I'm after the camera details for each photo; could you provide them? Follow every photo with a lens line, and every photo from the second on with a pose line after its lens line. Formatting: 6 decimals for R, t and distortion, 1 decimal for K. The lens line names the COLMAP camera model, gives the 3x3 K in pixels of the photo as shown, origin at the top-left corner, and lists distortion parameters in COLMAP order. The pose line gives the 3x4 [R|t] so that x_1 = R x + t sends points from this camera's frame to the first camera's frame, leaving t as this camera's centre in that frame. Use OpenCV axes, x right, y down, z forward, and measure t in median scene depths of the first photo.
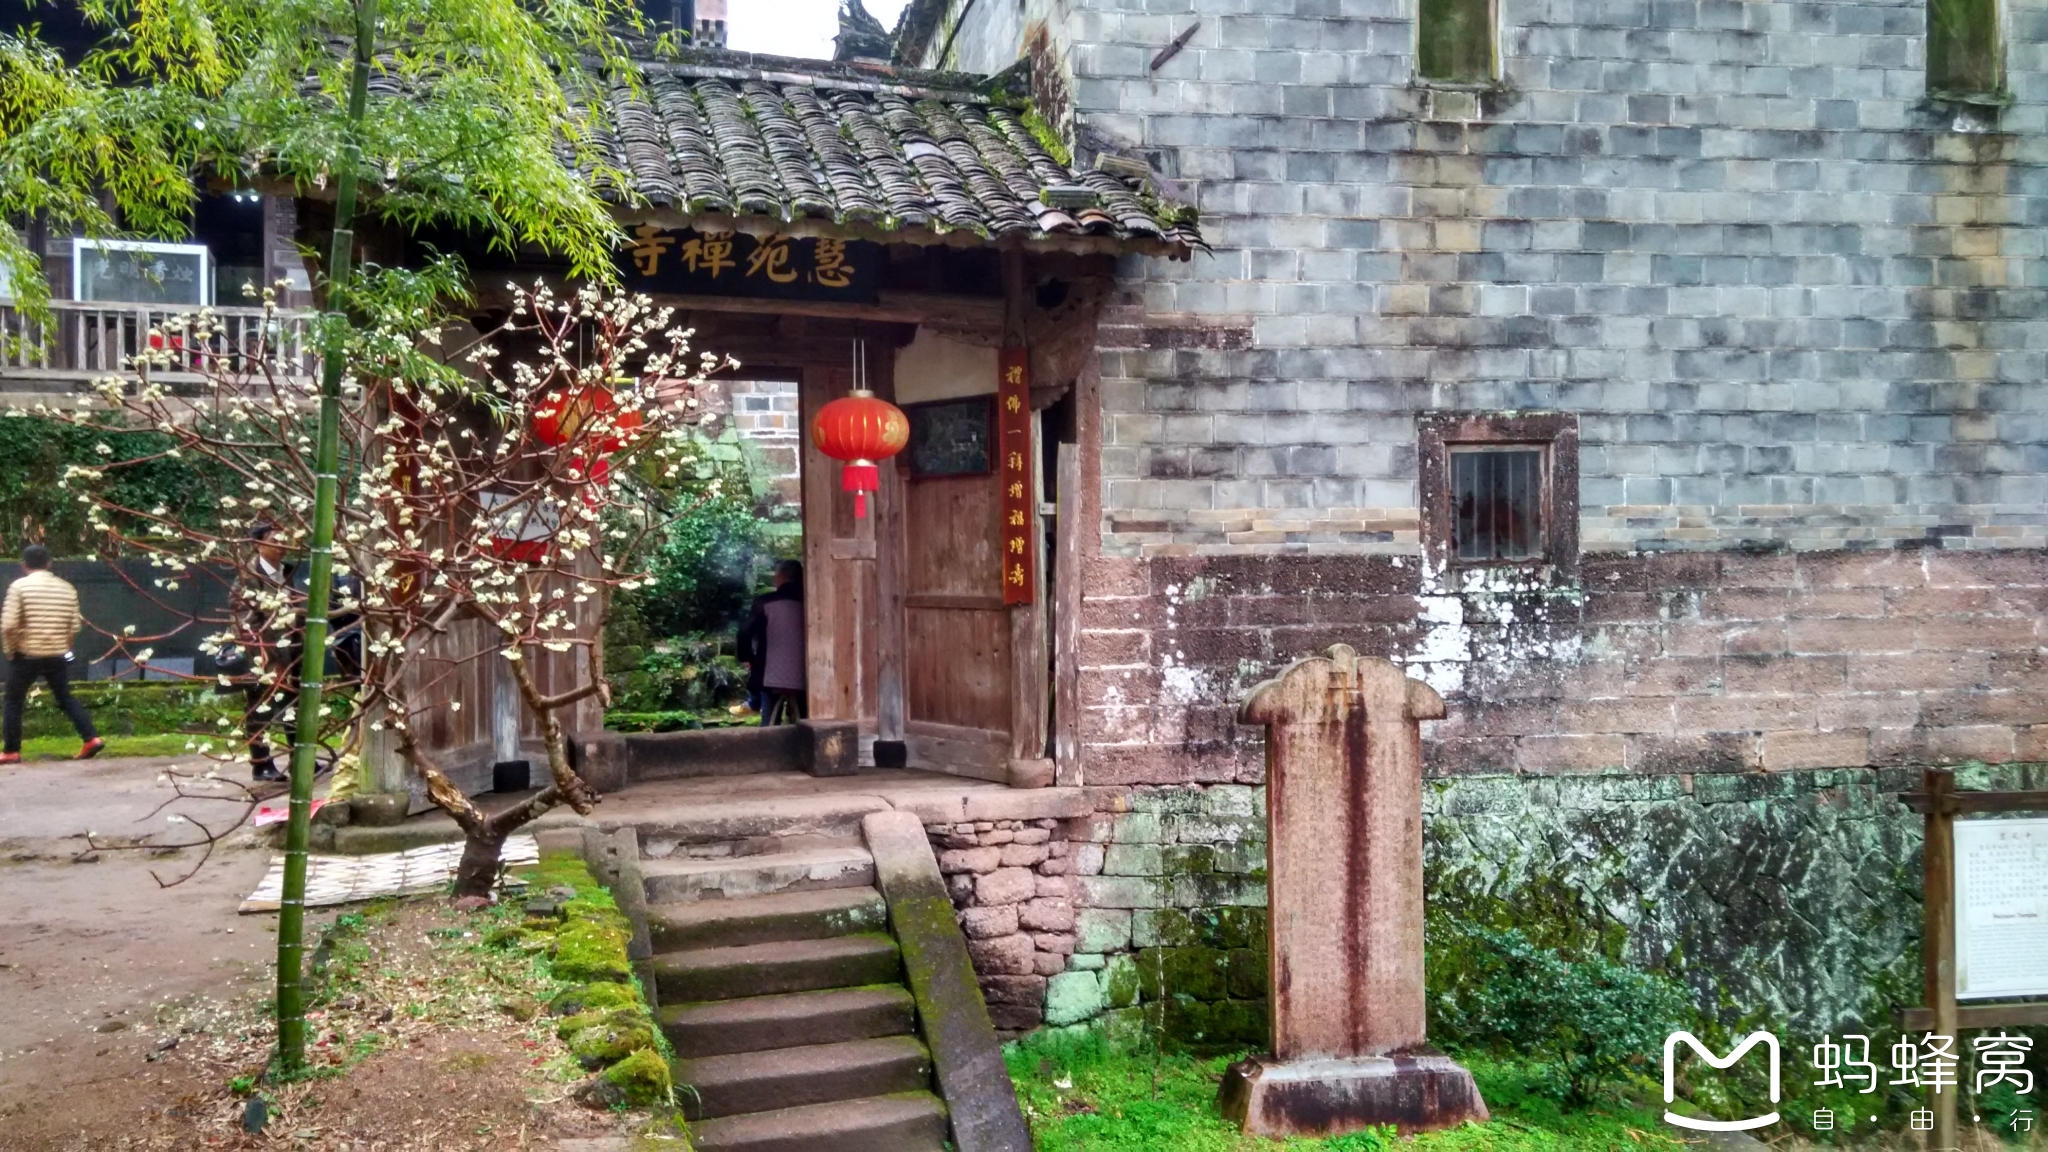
lens RADIAL K [[1689.2, 0, 1024.0], [0, 1689.2, 576.0], [0, 0, 1]] dist [0.126782, -0.219239]
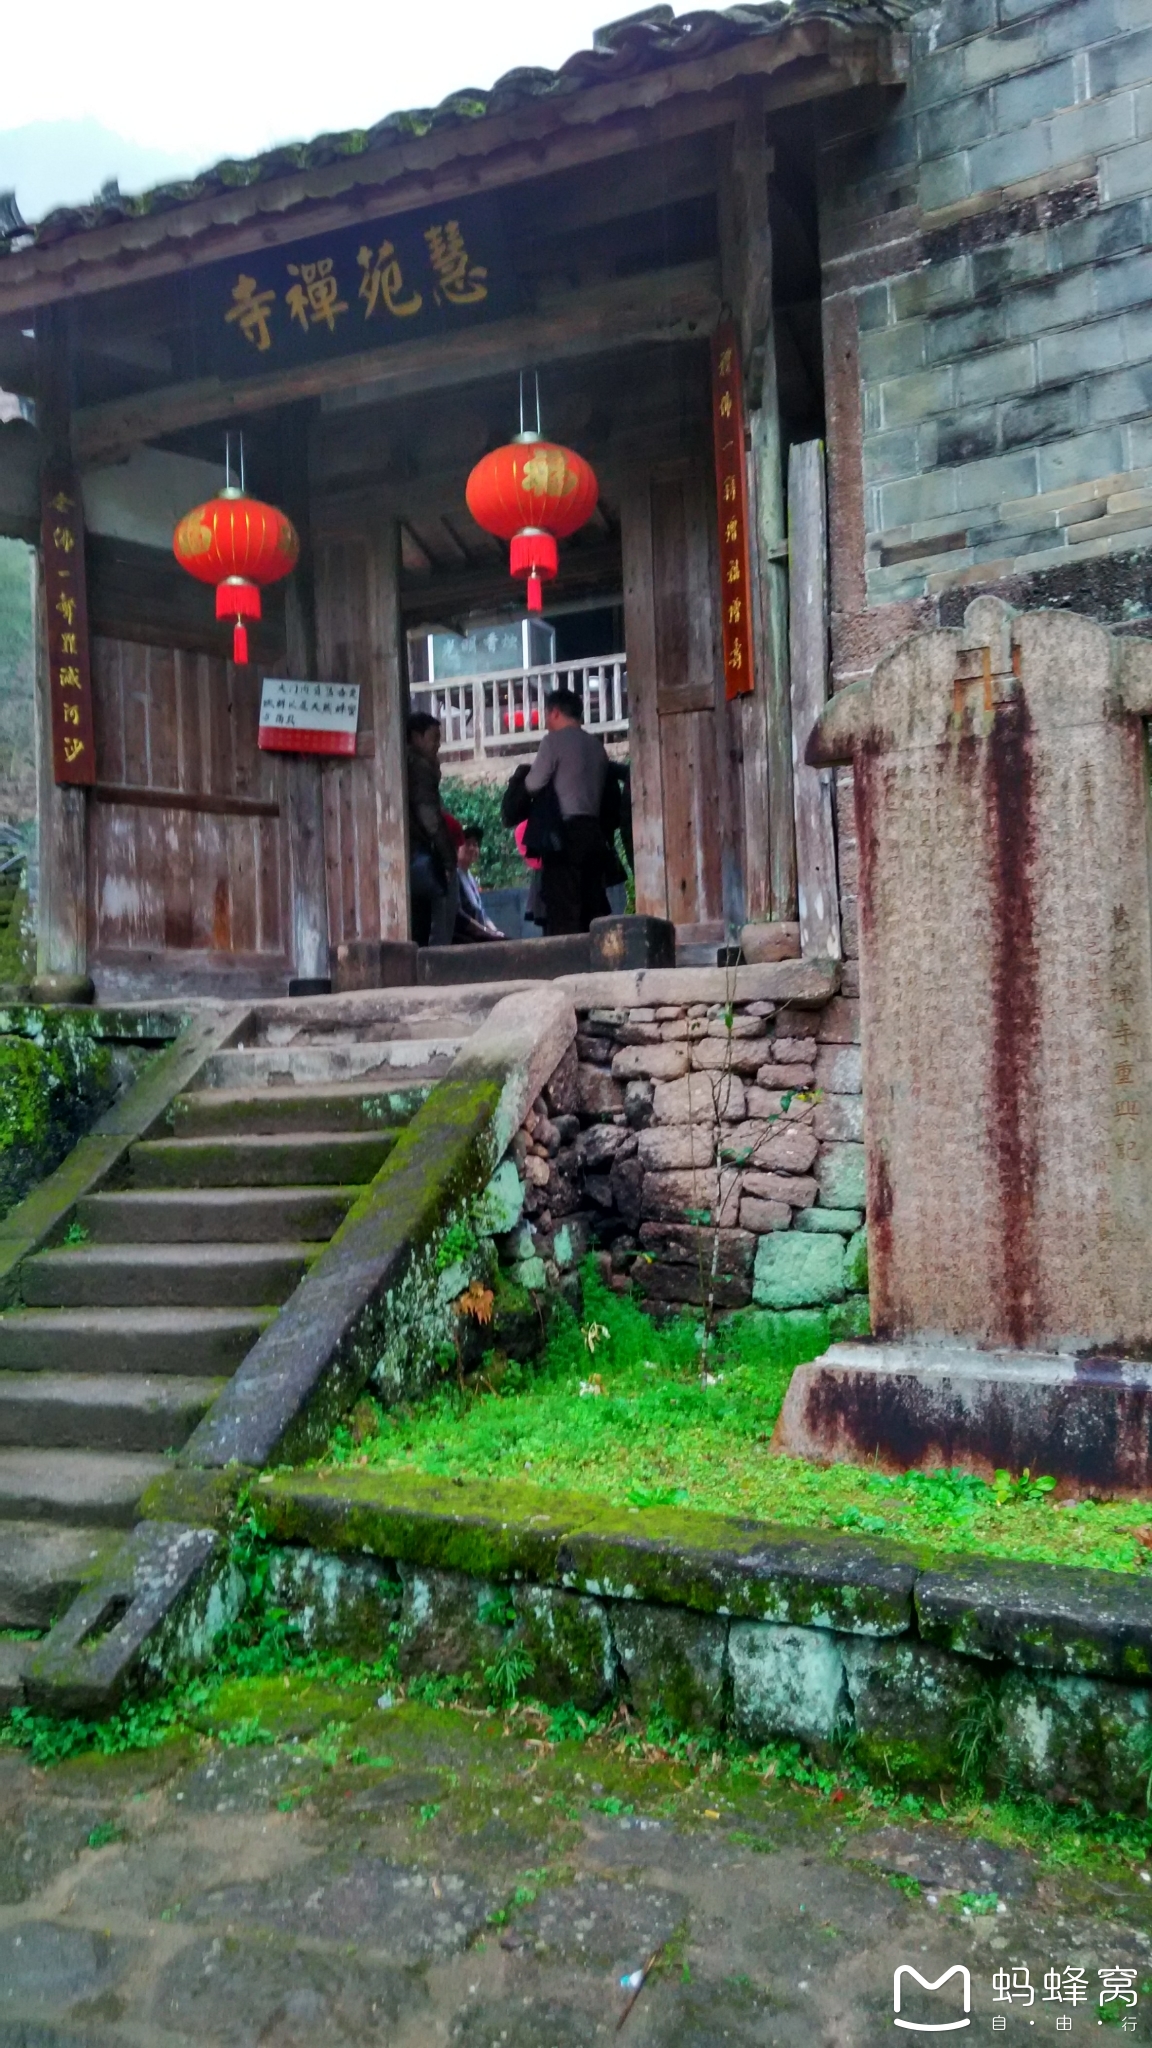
lens RADIAL K [[1689.2, 0, 576.0], [0, 1689.2, 1024.0], [0, 0, 1]] dist [0.126782, -0.219239]
pose [[0.734184, -0.045695, -0.677411, 0.418897], [0.025450, 0.998884, -0.039797, 0.179250], [0.678473, 0.011978, 0.734527, 0.465427]]
